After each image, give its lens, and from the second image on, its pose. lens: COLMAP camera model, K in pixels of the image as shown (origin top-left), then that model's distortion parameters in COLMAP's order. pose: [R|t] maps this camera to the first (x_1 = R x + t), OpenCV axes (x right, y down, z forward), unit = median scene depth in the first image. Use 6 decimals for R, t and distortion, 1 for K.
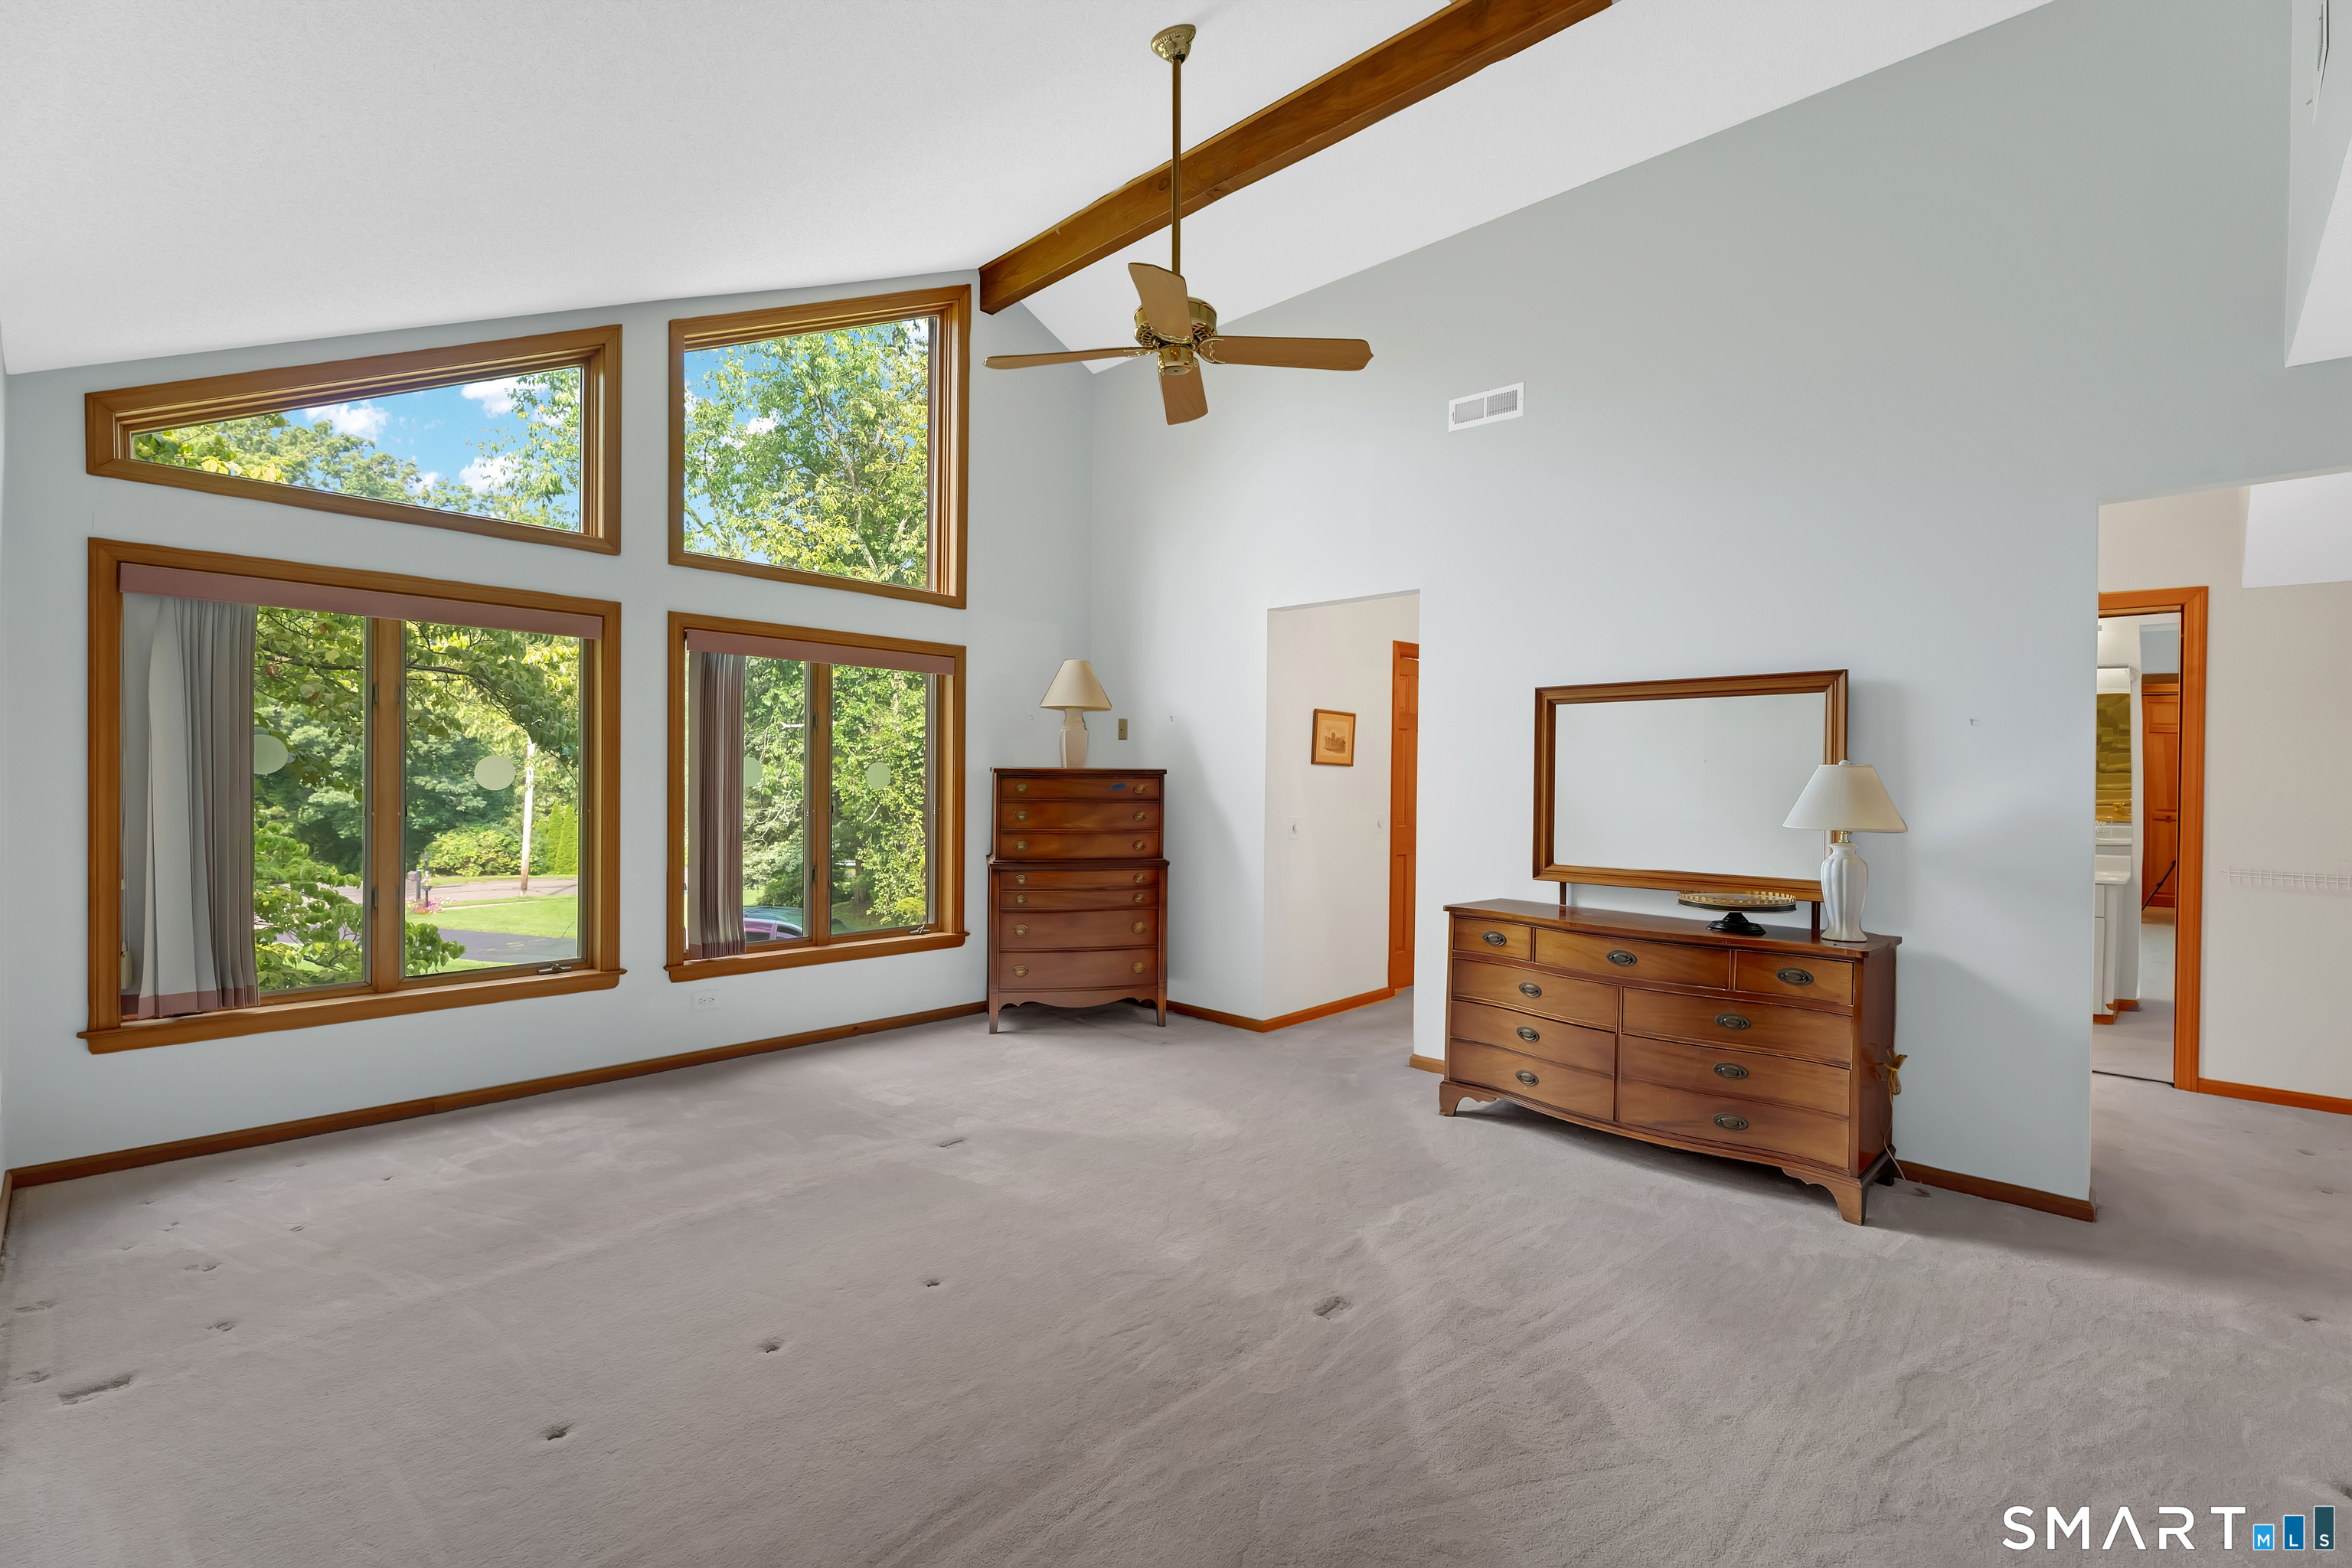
lens RADIAL K [[1025.1, 0, 1176.0], [0, 1025.1, 784.0], [0, 0, 1]] dist [0.000363, -0.000087]
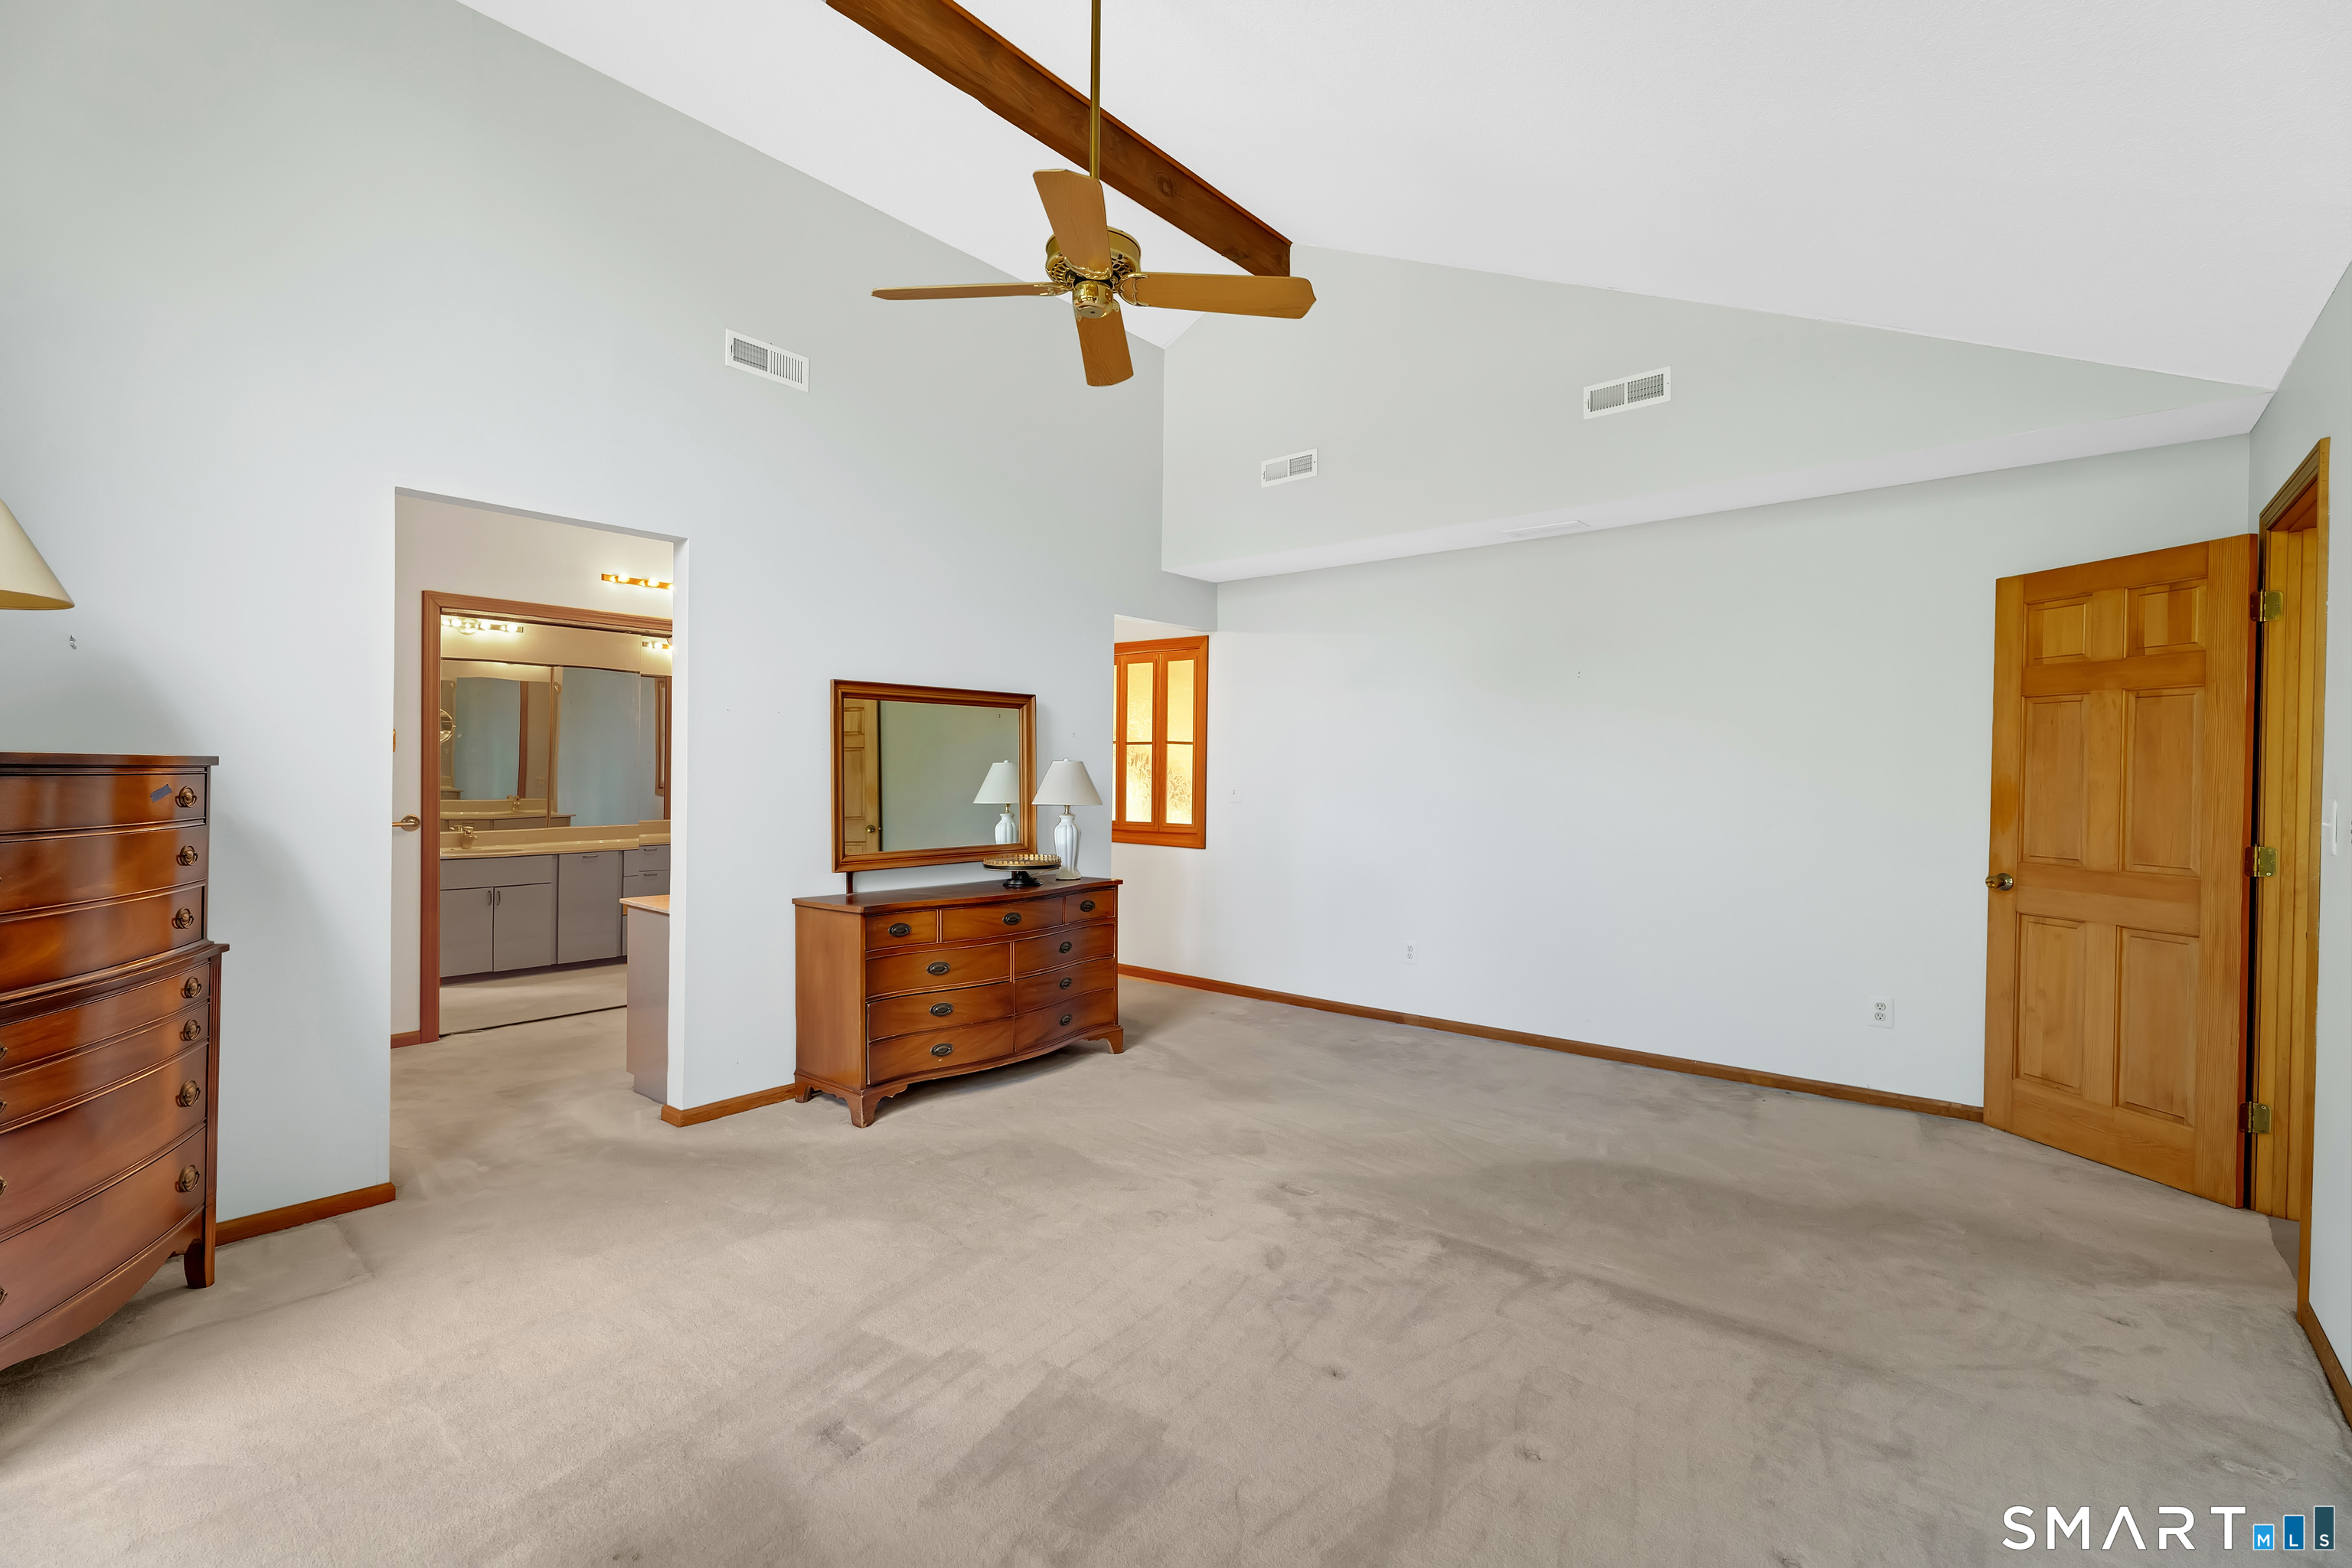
lens RADIAL K [[1025.1, 0, 1176.0], [0, 1025.1, 784.0], [0, 0, 1]] dist [0.000363, -0.000087]
pose [[-0.065788, 0.000710, 0.997833, -0.702202], [0.012084, 0.999927, 0.000085, 0.013630], [-0.997760, 0.012063, -0.065791, 0.792894]]
